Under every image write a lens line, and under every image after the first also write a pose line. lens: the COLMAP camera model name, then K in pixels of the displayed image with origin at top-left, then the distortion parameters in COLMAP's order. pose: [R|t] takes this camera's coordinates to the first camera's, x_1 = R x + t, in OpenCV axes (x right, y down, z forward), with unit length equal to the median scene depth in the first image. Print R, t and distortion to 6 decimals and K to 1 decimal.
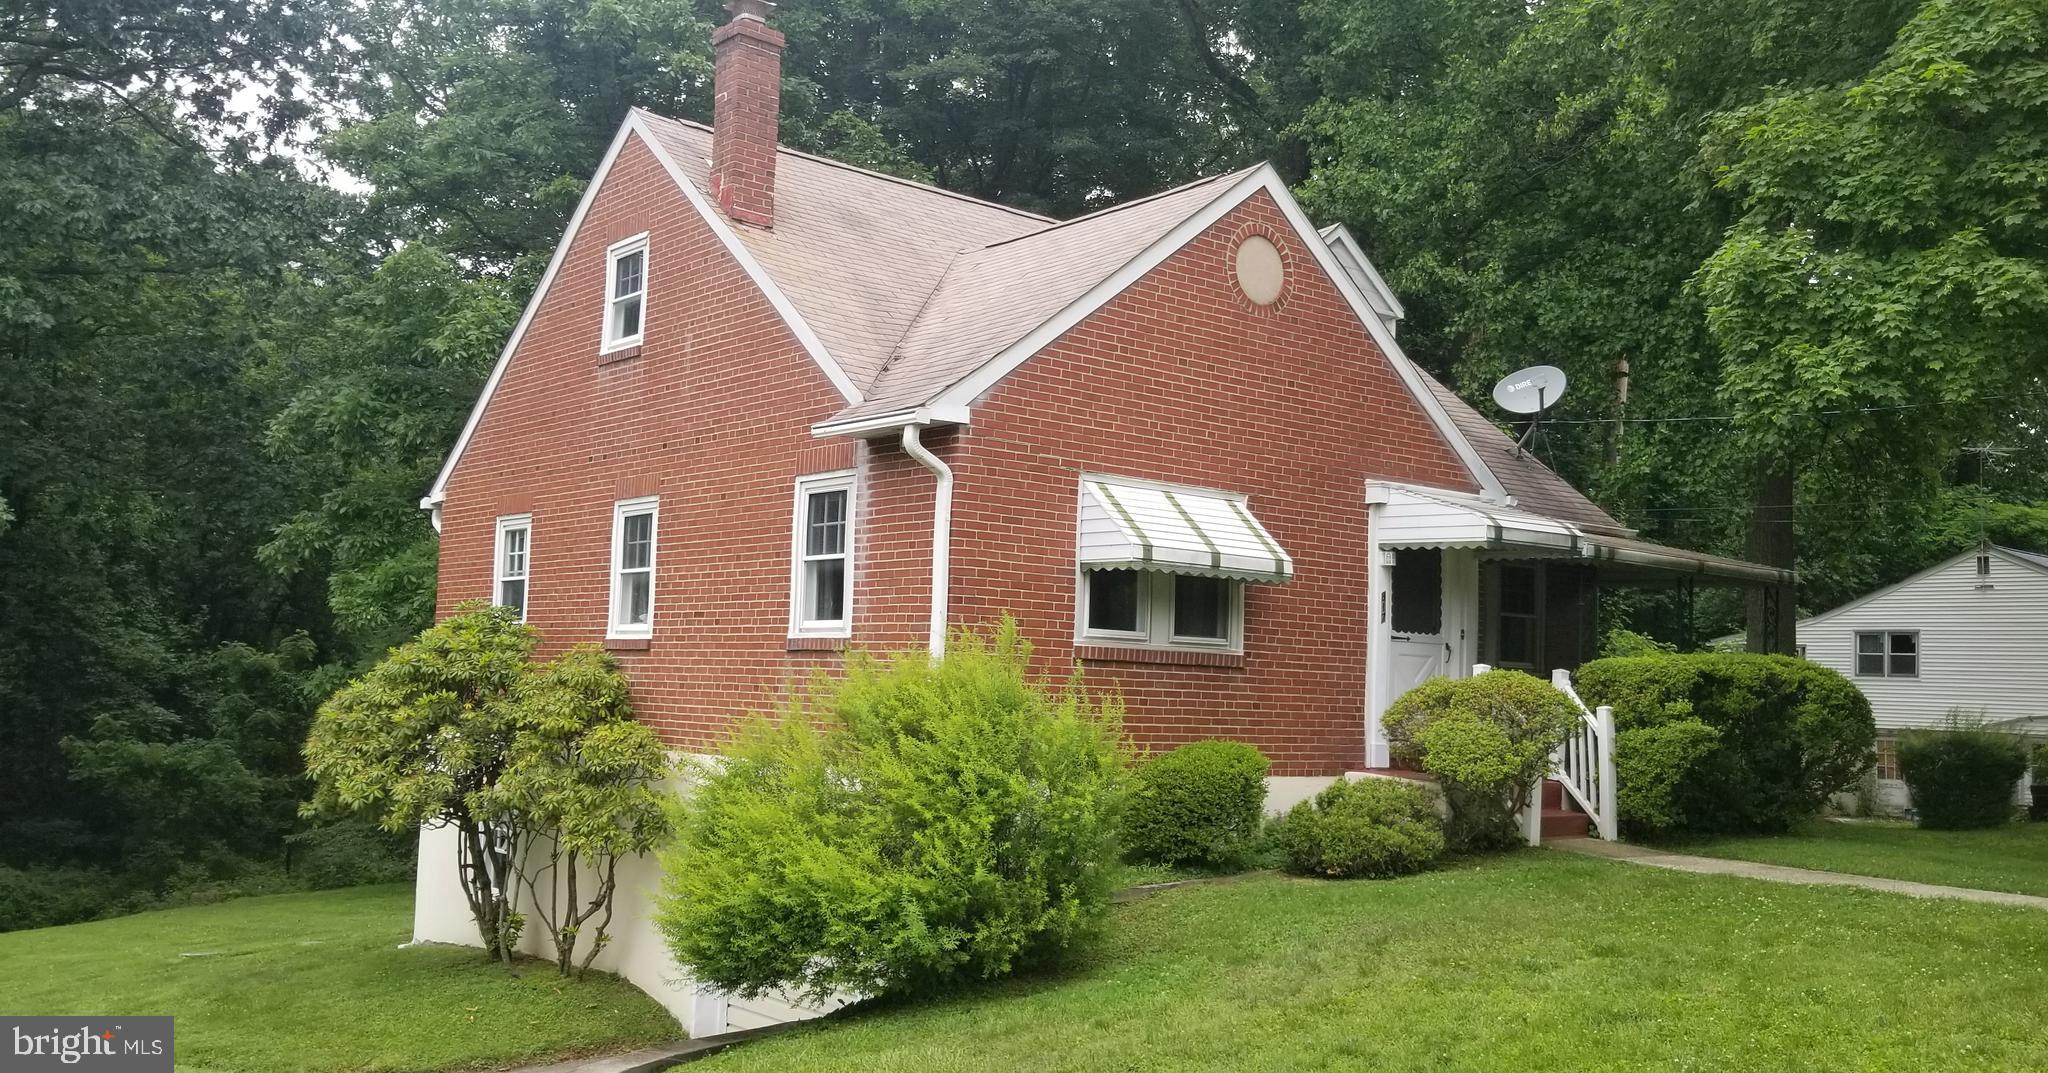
lens RADIAL K [[1648.2, 0, 1024.0], [0, 1648.2, 536.5], [0, 0, 1]] dist [-0.006020, -0.011144]
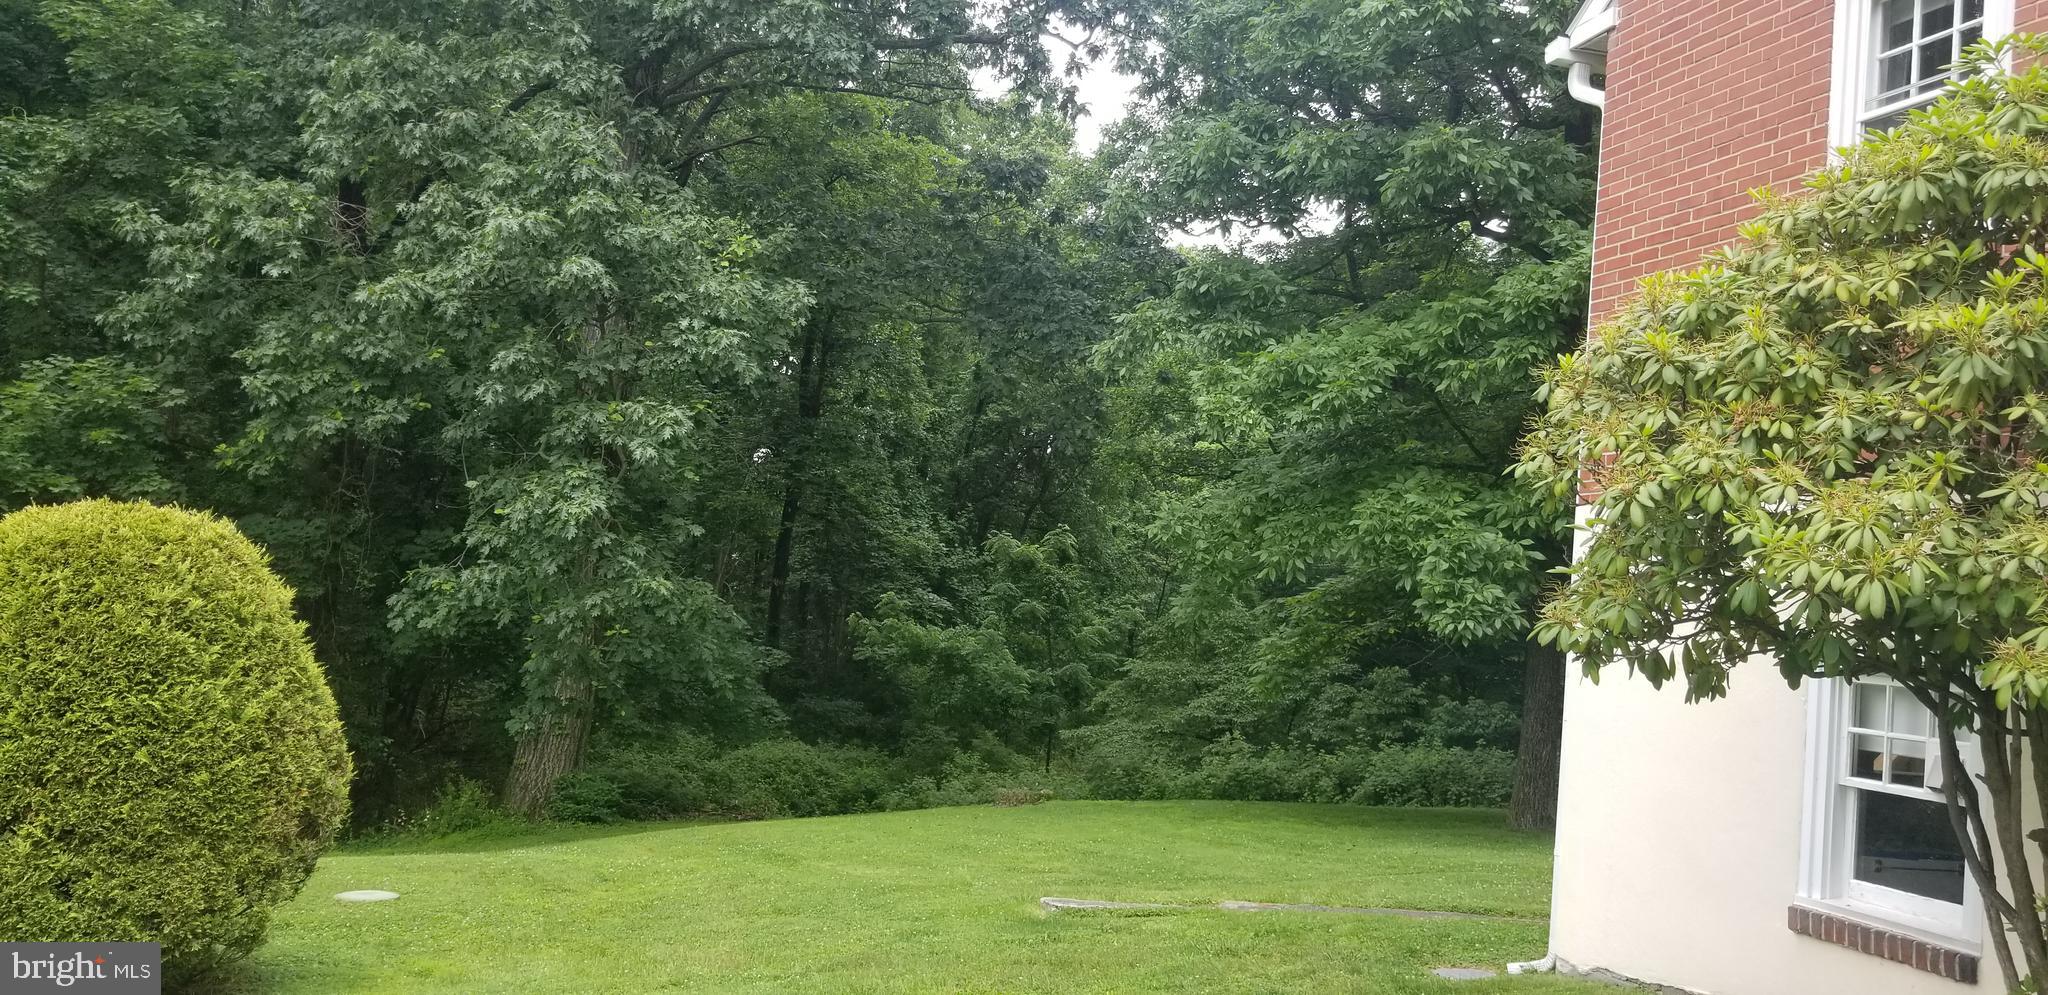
lens RADIAL K [[1453.1, 0, 1024.0], [0, 1453.1, 497.5], [0, 0, 1]] dist [0.100944, 0.000050]
pose [[0.919139, 0.016614, -0.393582, -0.133695], [-0.017230, 0.999850, 0.001970, 0.045108], [0.393556, 0.004971, 0.919287, 0.215612]]
